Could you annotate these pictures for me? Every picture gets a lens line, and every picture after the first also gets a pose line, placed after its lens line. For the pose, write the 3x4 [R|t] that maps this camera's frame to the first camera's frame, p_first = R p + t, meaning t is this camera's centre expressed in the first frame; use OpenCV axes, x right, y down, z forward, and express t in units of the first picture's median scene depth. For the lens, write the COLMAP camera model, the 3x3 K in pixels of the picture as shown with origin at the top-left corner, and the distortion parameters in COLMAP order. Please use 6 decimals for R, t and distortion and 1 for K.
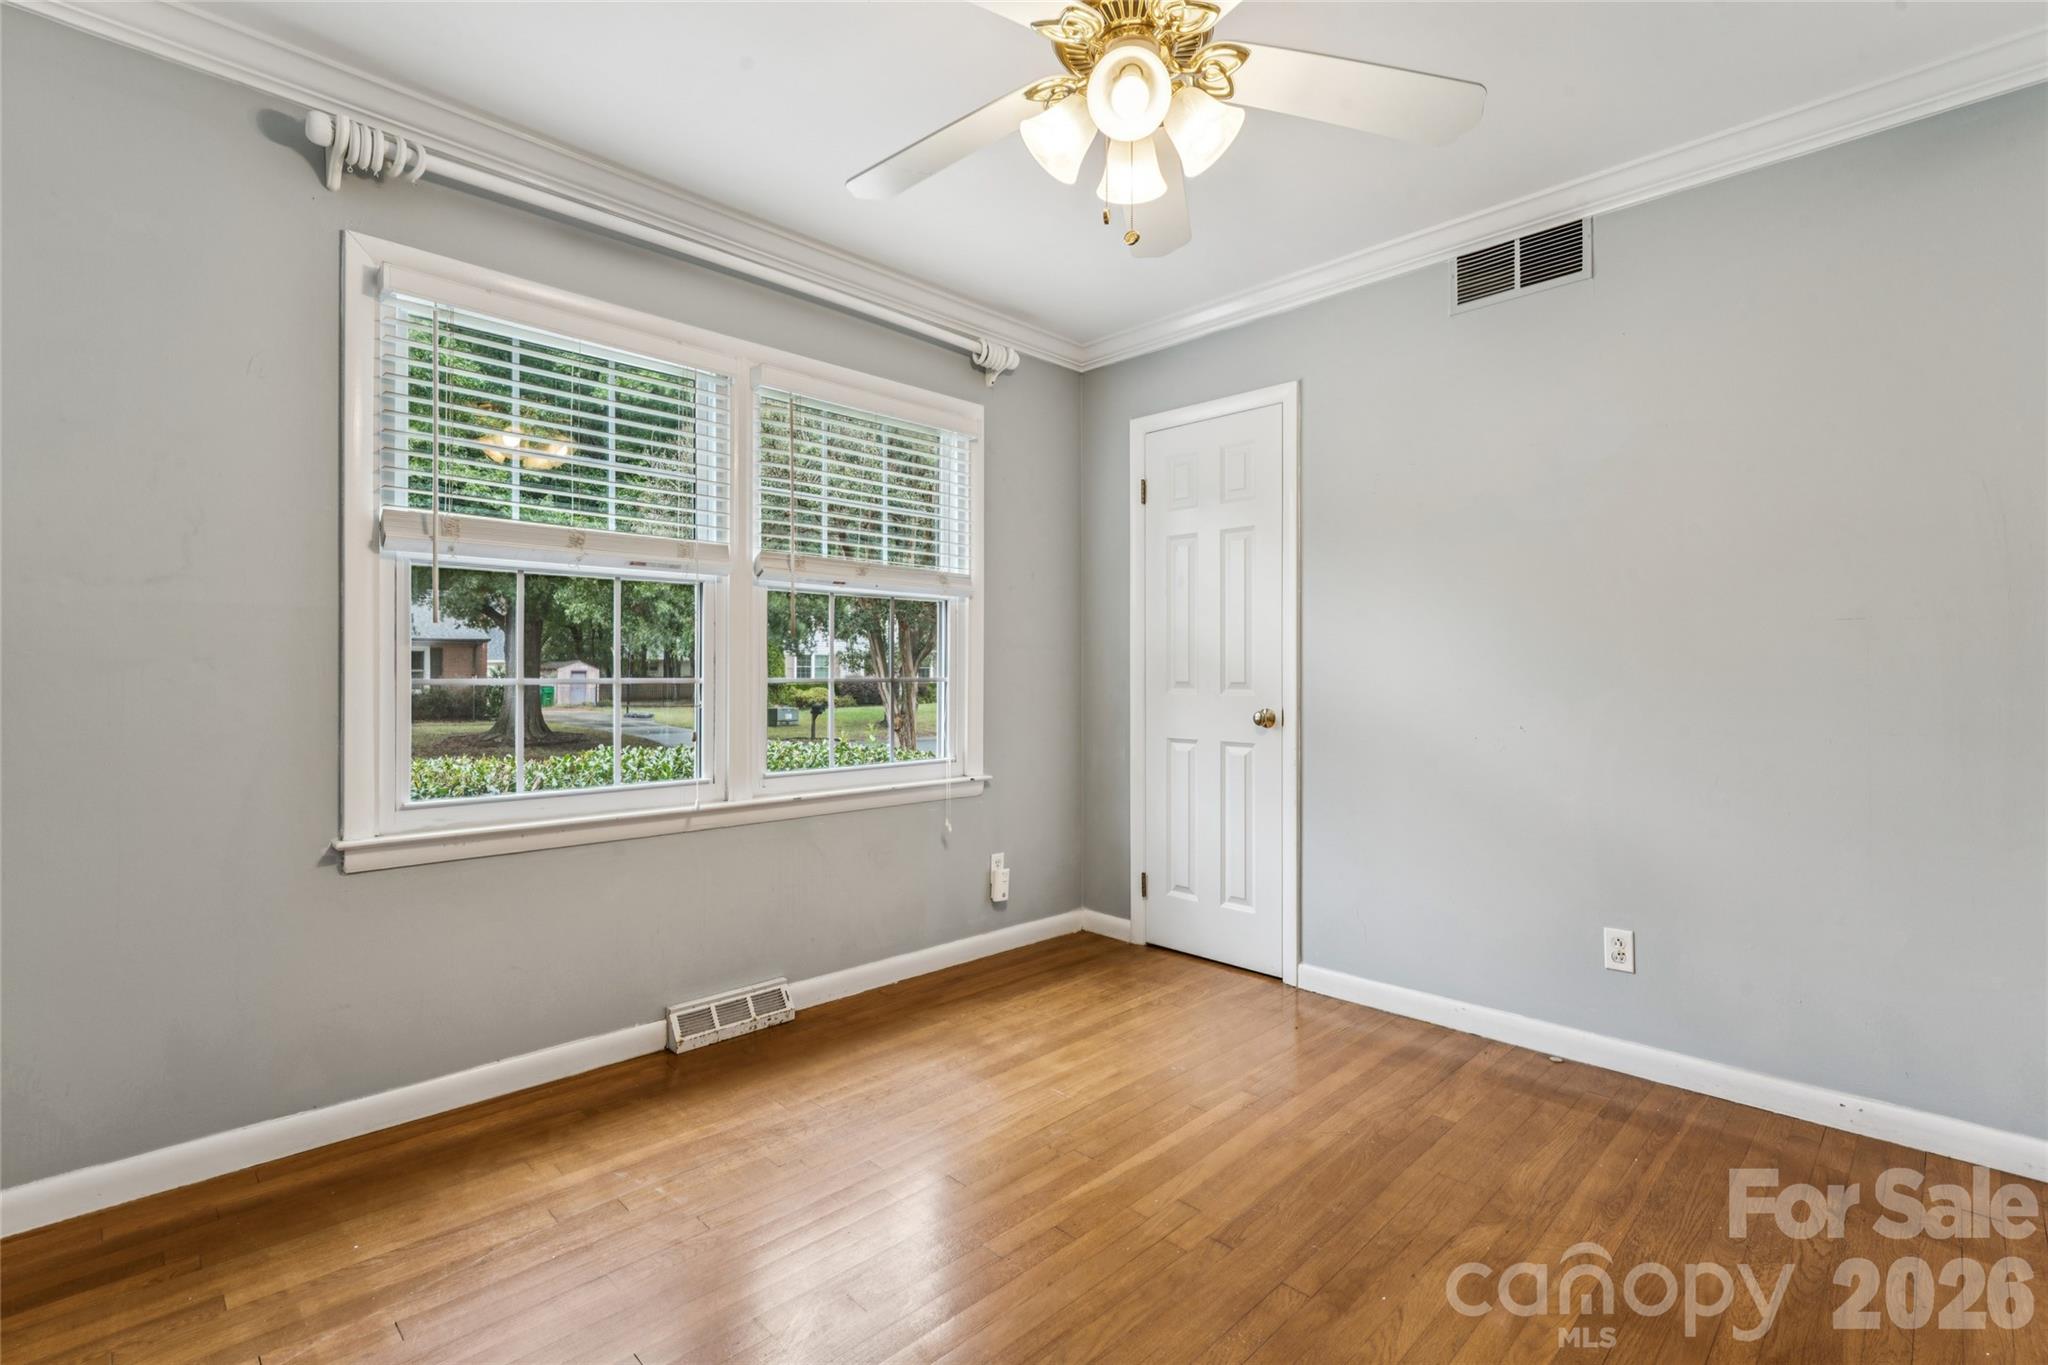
lens RADIAL K [[934.9, 0, 1018.7], [0, 934.9, 677.0], [0, 0, 1]] dist [0.002563, 0.000264]
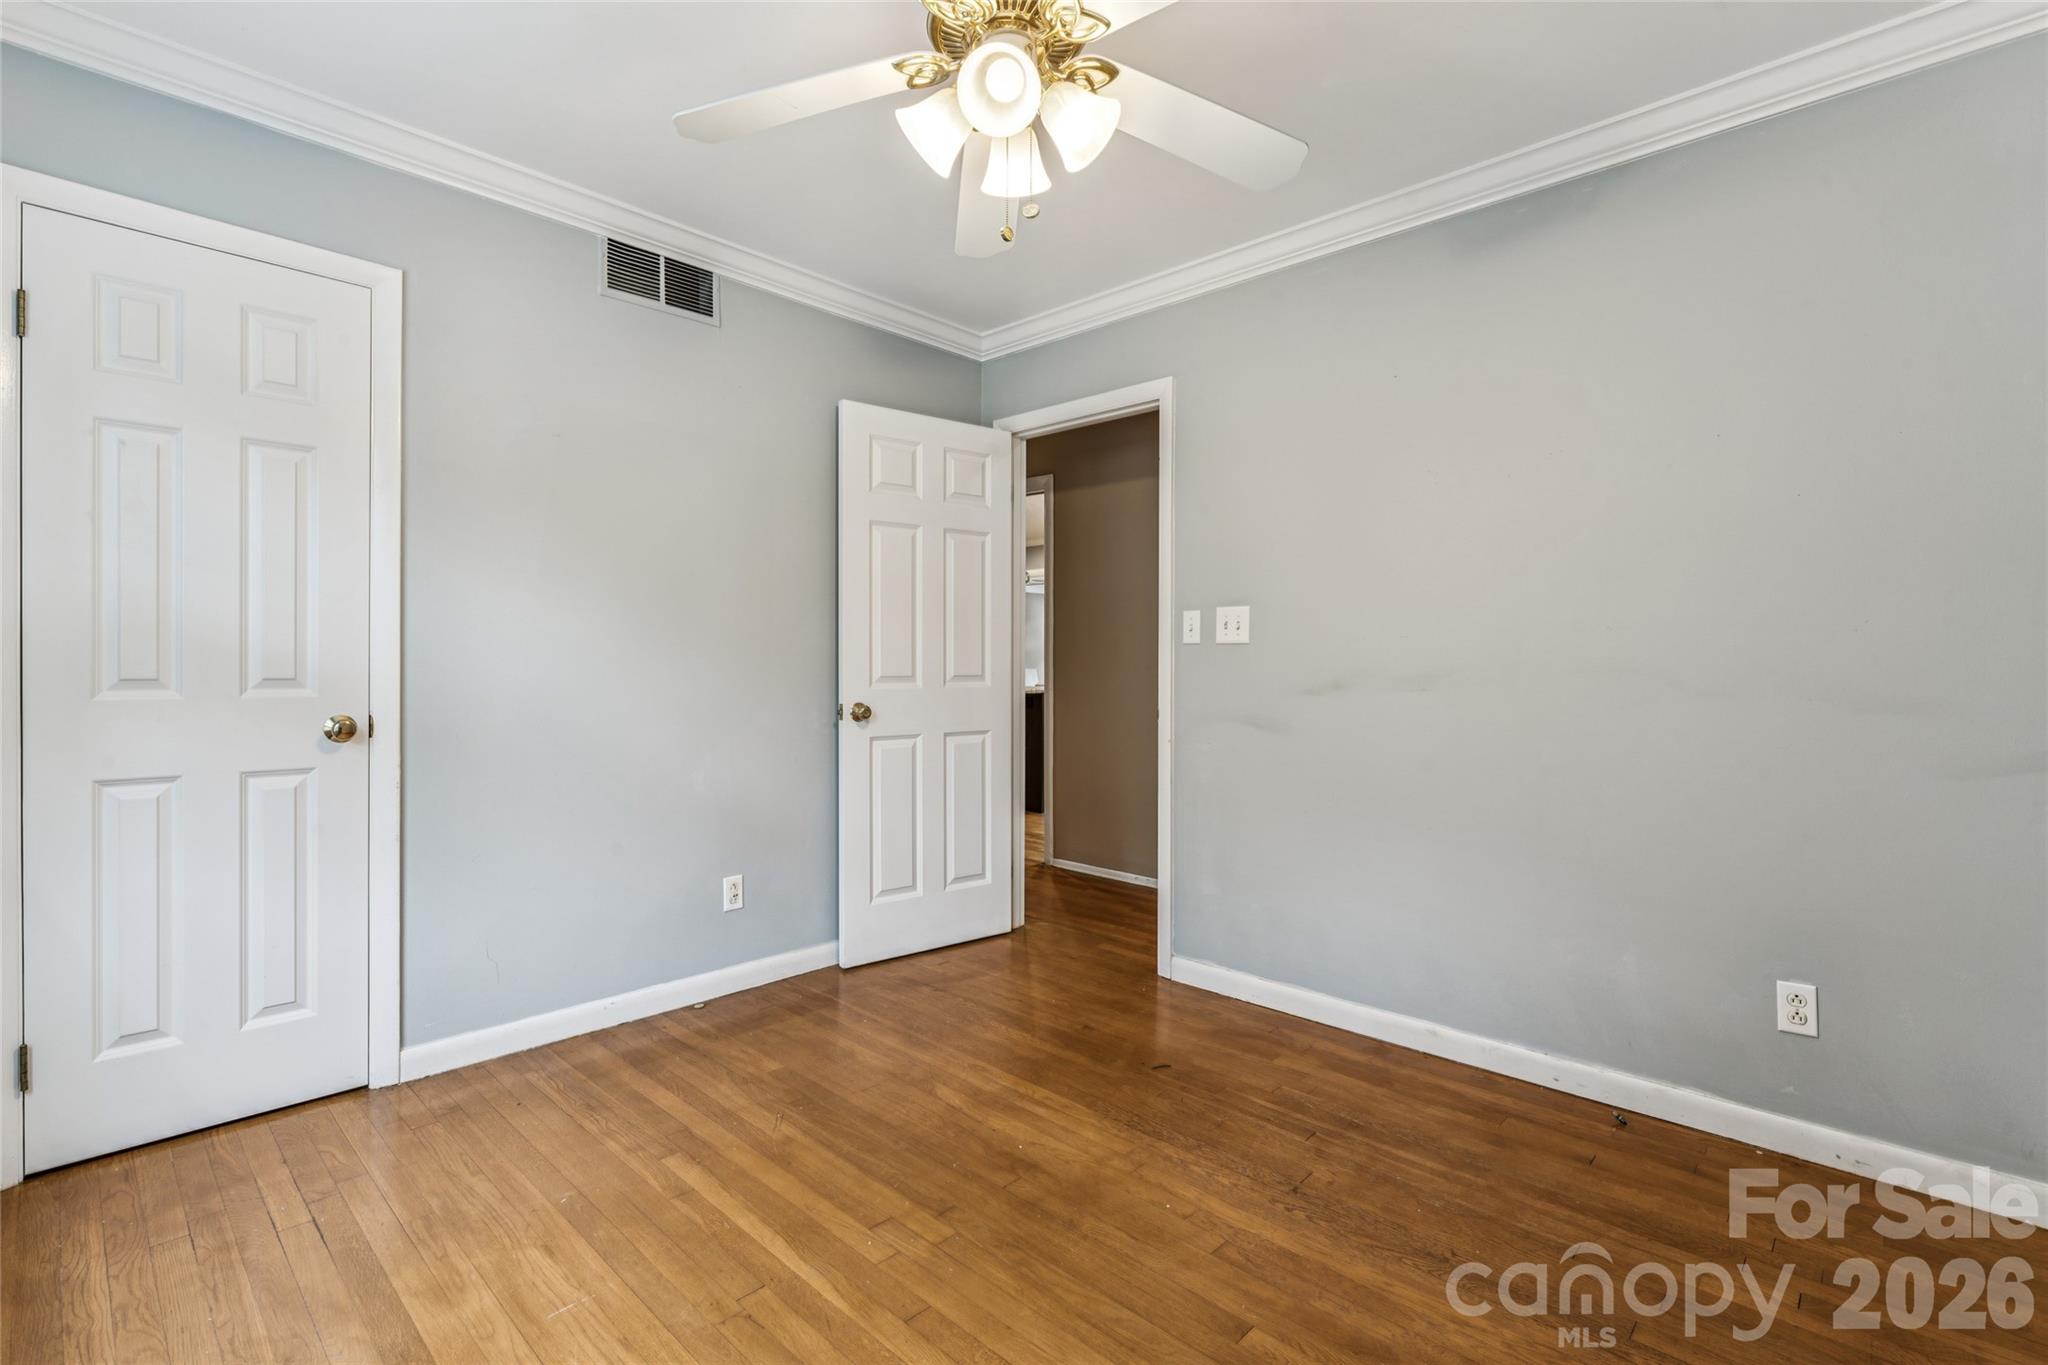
lens RADIAL K [[934.9, 0, 1008.5], [0, 934.9, 680.6], [0, 0, 1]] dist [0.002563, 0.000264]
pose [[-0.018798, -0.017978, 0.999662, -0.551282], [-0.000464, 0.999838, 0.017972, -0.005805], [-0.999823, -0.000126, -0.018803, 0.636759]]
